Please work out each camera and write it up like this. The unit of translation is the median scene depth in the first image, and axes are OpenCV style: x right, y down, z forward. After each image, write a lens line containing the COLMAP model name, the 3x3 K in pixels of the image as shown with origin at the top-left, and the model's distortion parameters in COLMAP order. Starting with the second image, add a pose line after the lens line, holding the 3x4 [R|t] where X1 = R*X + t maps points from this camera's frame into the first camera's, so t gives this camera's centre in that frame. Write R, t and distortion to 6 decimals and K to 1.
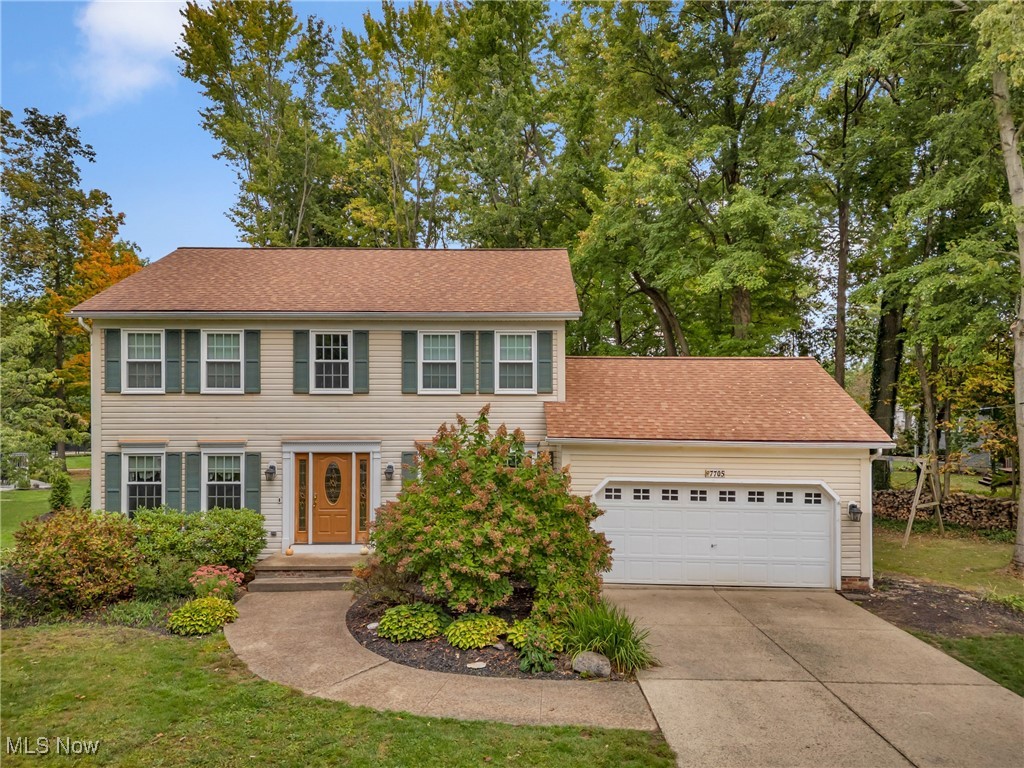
lens RADIAL K [[736.2, 0, 512.2], [0, 736.2, 424.9], [0, 0, 1]] dist [0.050229, -0.041131]
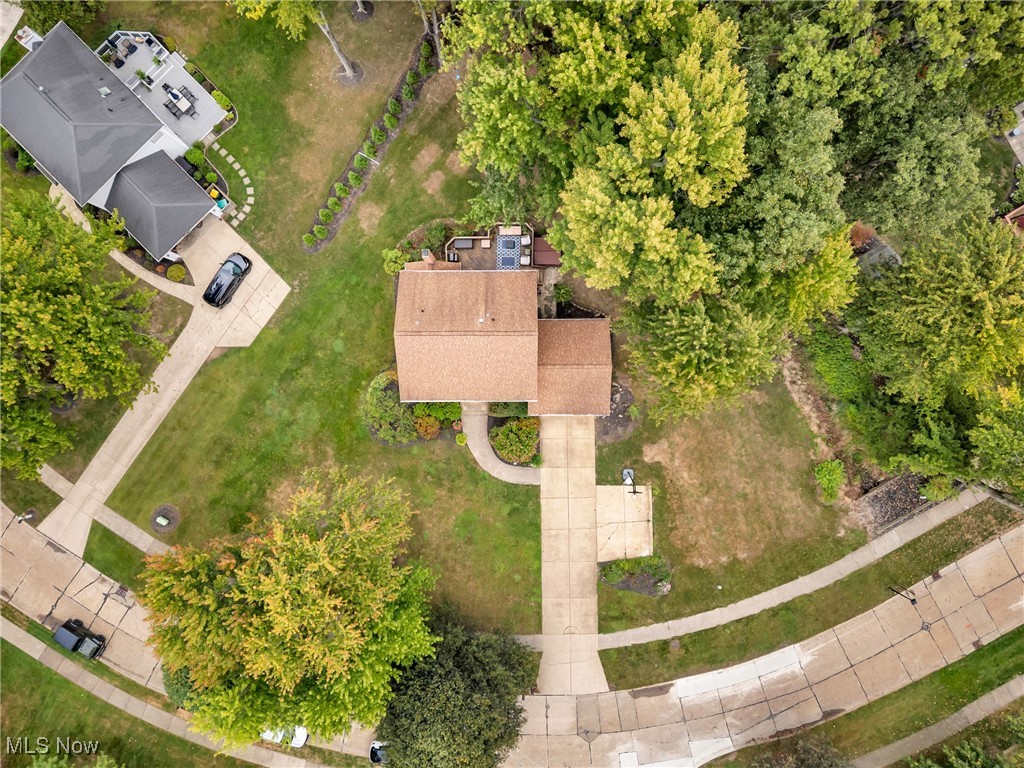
lens RADIAL K [[723.8, 0, 512.0], [0, 723.8, 384.0], [0, 0, 1]] dist [0.080645, -0.074527]
pose [[0.999696, -0.014707, -0.019811, 0.036420], [0.020100, 0.019778, 0.999602, -3.714803], [-0.014309, -0.999696, 0.020067, 0.993718]]
